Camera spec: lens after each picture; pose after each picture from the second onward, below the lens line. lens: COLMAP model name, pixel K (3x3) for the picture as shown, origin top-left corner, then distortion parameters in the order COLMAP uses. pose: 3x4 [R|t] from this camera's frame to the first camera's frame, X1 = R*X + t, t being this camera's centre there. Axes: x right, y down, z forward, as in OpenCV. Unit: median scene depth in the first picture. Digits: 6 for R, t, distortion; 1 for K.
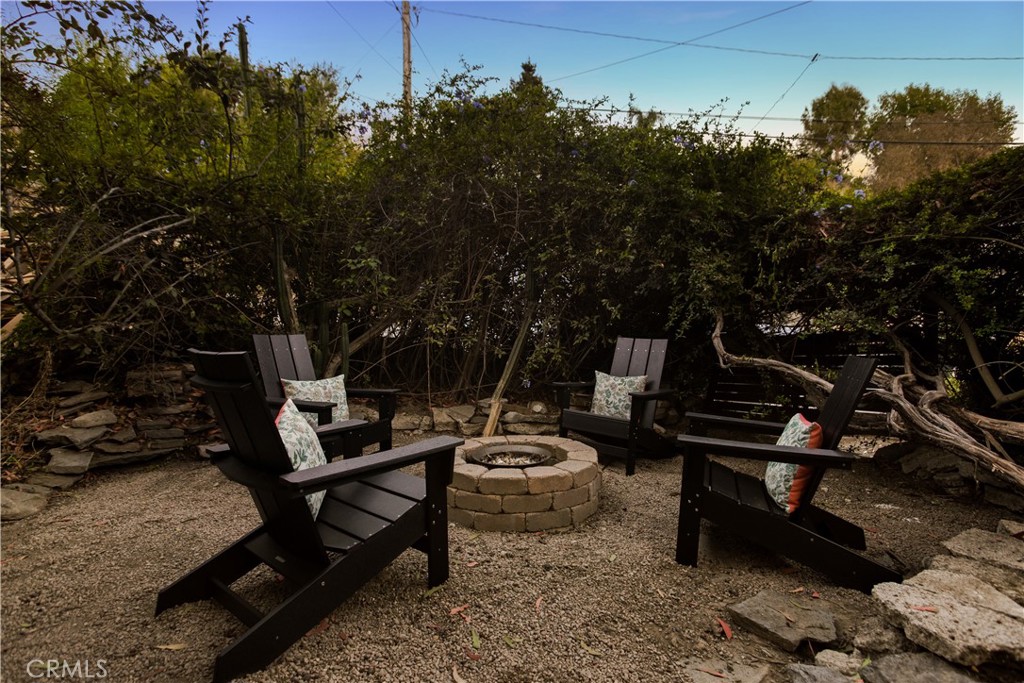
lens RADIAL K [[578.9, 0, 584.6], [0, 578.9, 312.6], [0, 0, 1]] dist [-0.000025, 0.002229]
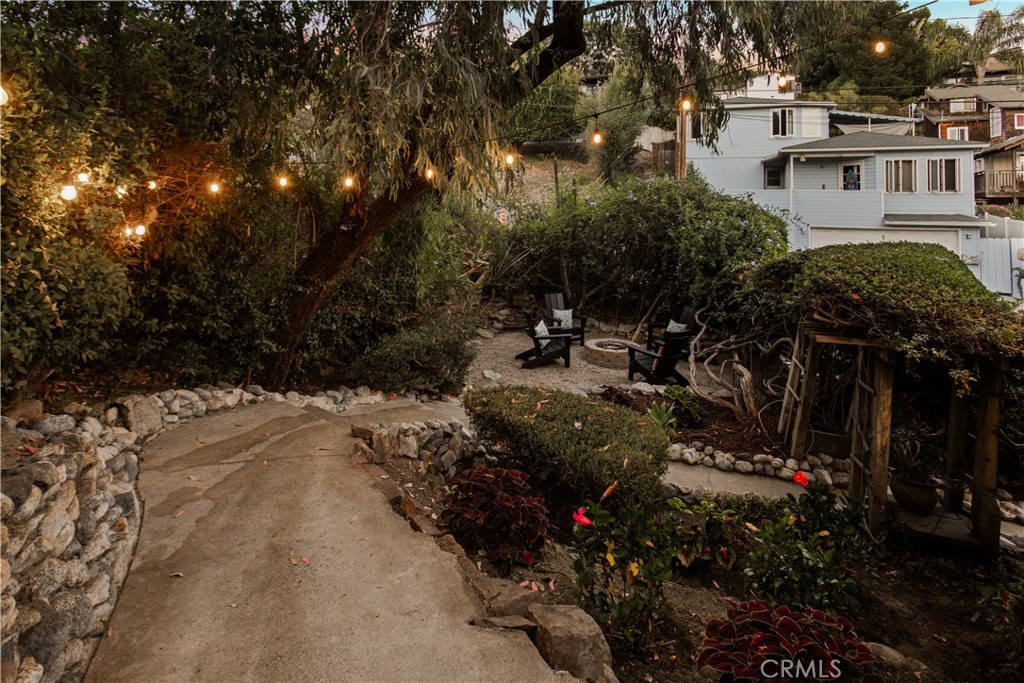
lens RADIAL K [[966.2, 0, 512.0], [0, 966.2, 341.5], [0, 0, 1]] dist [0.000366, 0.005967]
pose [[0.776168, 0.157341, -0.610579, 2.392842], [-0.027489, 0.975888, 0.216533, -0.795934], [0.629926, -0.151281, 0.761779, -2.967048]]
